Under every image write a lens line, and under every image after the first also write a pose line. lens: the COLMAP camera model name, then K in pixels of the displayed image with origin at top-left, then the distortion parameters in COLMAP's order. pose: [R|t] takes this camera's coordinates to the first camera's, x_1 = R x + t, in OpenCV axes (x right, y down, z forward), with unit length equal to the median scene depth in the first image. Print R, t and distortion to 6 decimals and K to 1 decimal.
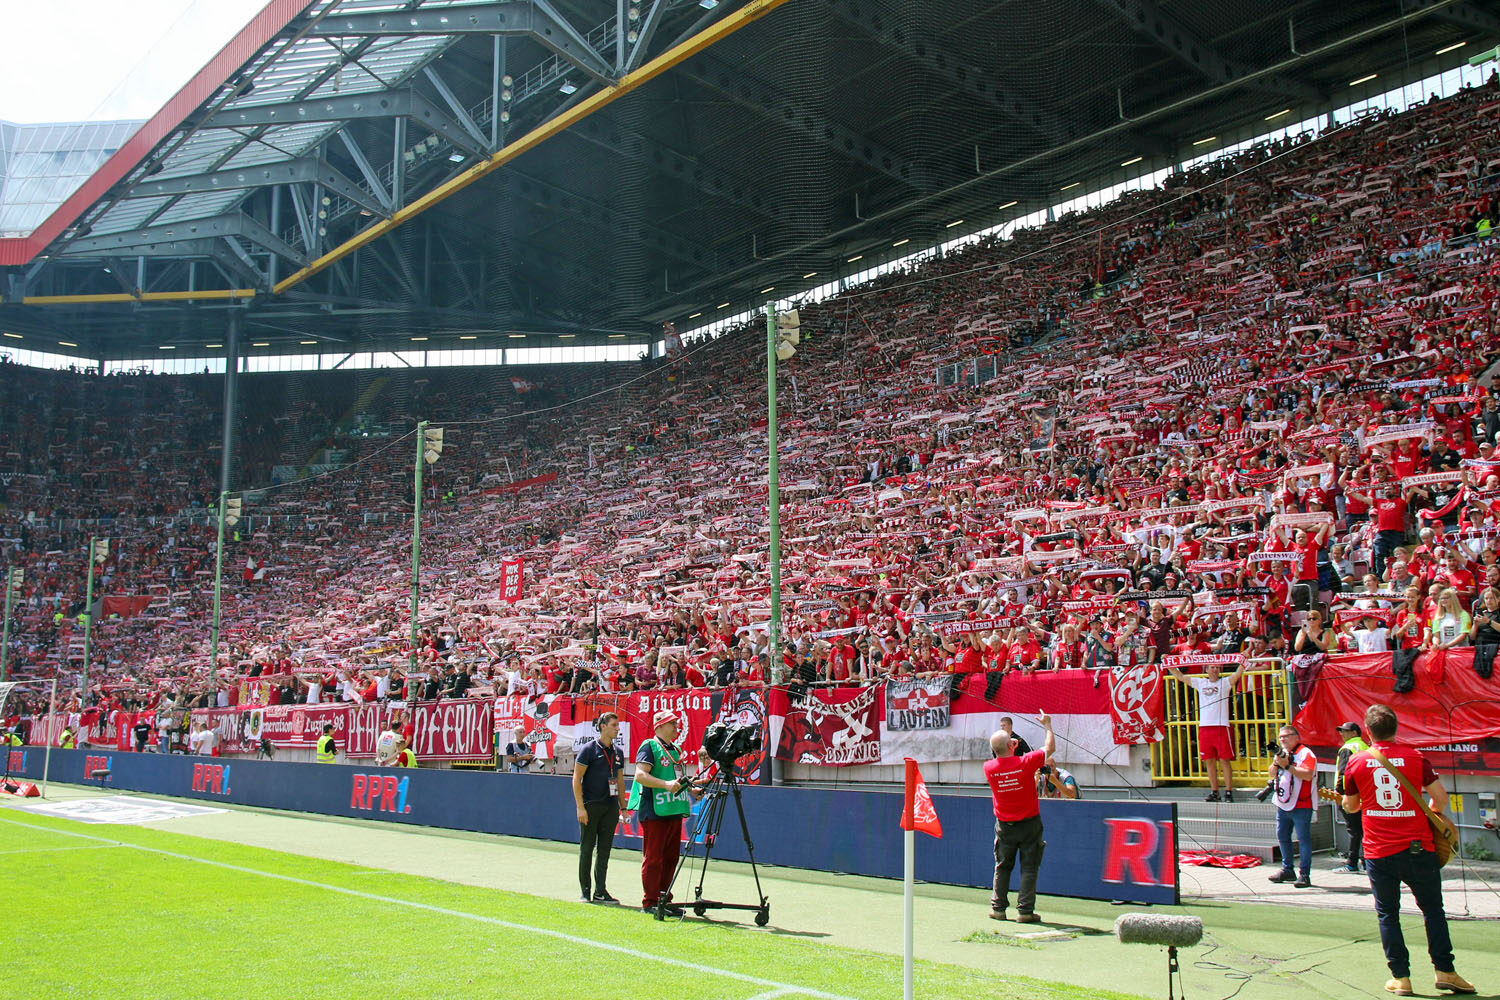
lens RADIAL K [[1432.1, 0, 750.0], [0, 1432.1, 500.0], [0, 0, 1]] dist [-0.086436, -0.000608]
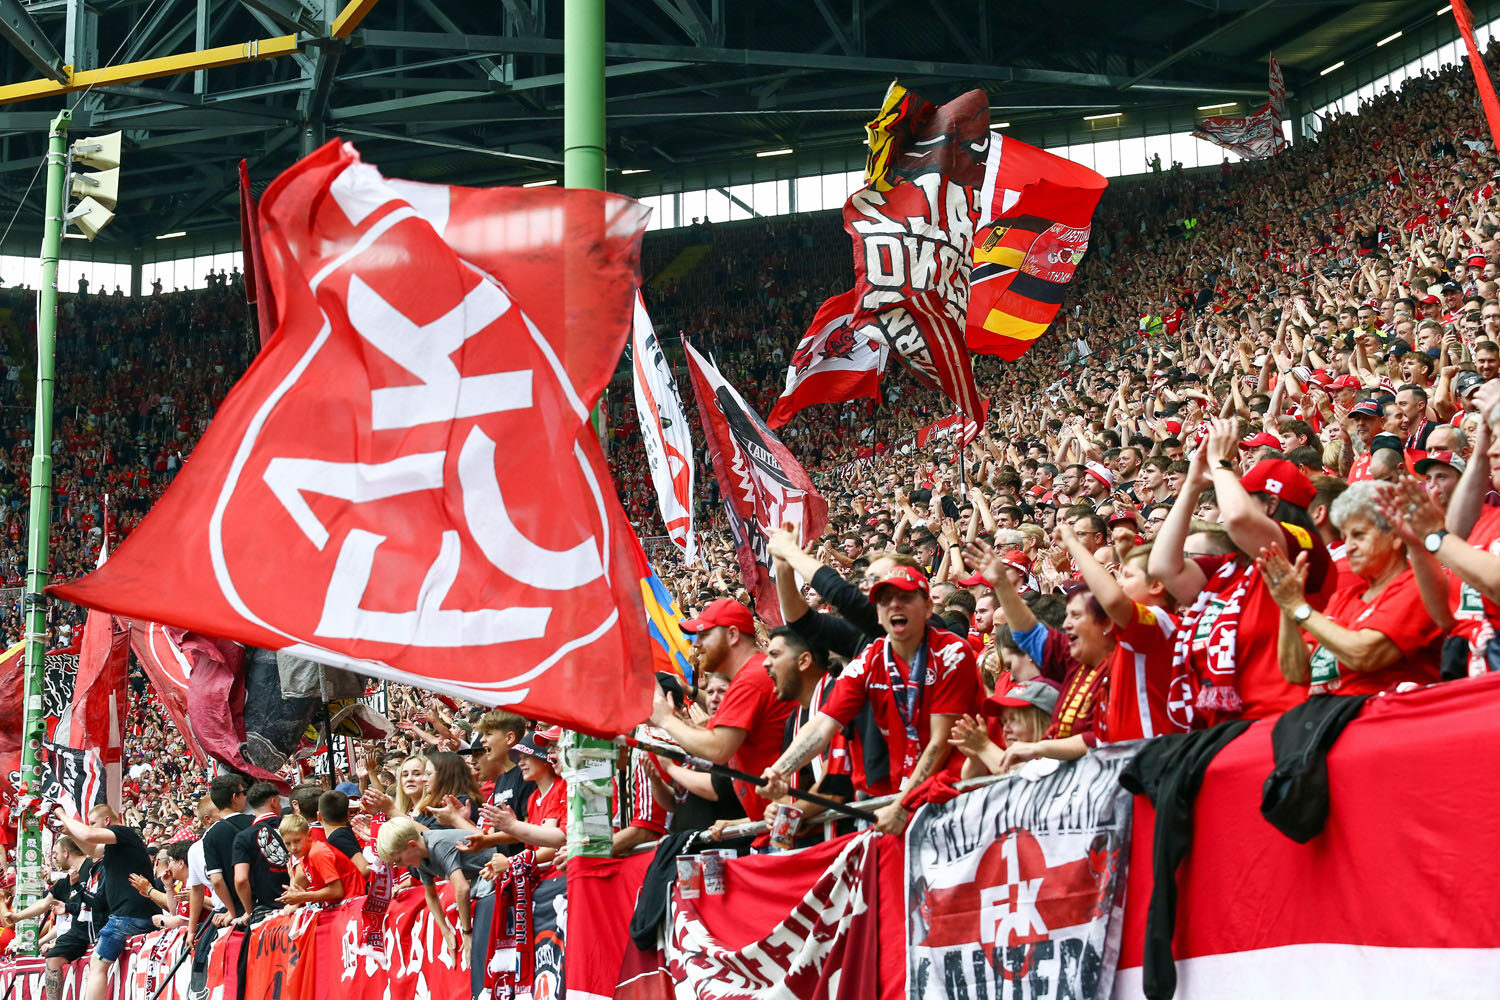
lens RADIAL K [[2950.1, 0, 750.0], [0, 2950.1, 500.0], [0, 0, 1]] dist [-0.018860, -0.045487]
pose [[0.946182, -0.062446, -0.317555, 0.176702], [0.055971, 0.997997, -0.029479, 0.083237], [0.318760, 0.010119, 0.947782, 0.529104]]
